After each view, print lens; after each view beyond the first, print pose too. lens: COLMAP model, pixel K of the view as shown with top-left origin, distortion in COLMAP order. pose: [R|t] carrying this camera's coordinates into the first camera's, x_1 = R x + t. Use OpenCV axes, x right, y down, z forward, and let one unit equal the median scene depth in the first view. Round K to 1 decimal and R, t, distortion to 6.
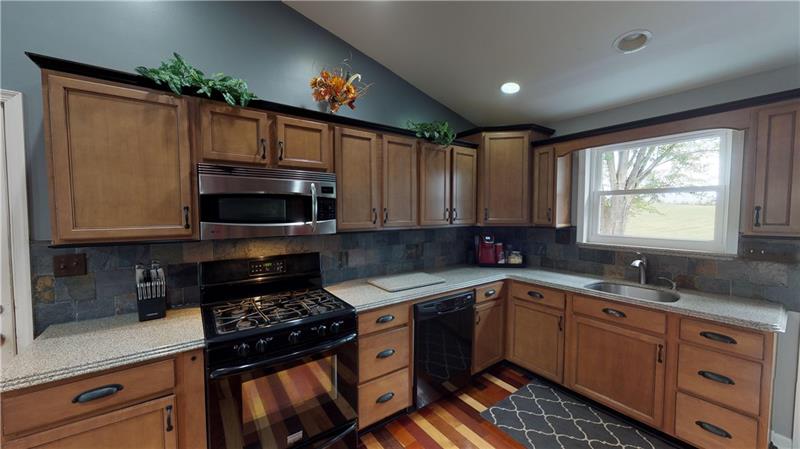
lens RADIAL K [[292.2, 0, 400.0], [0, 292.2, 224.5], [0, 0, 1]] dist [-0.000552, -0.000183]
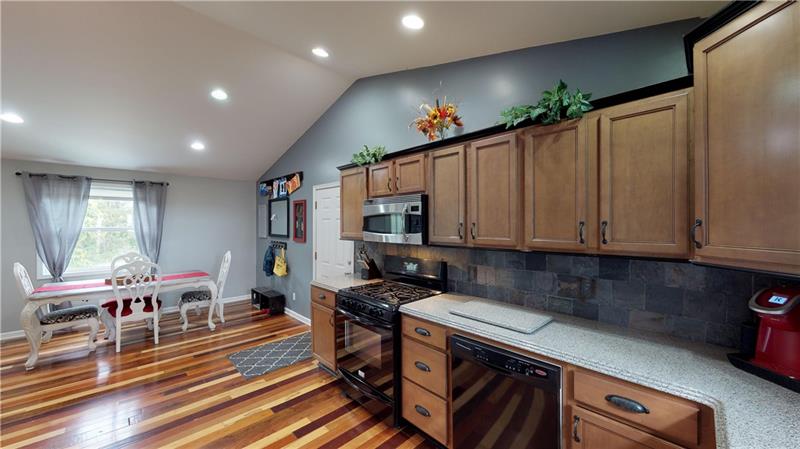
lens RADIAL K [[292.2, 0, 400.0], [0, 292.2, 224.5], [0, 0, 1]] dist [-0.000552, -0.000183]
pose [[0.149118, -0.000356, -0.988819, 0.758228], [-0.041512, 0.999116, -0.006620, -0.032391], [0.987948, 0.042036, 0.148972, 0.605820]]
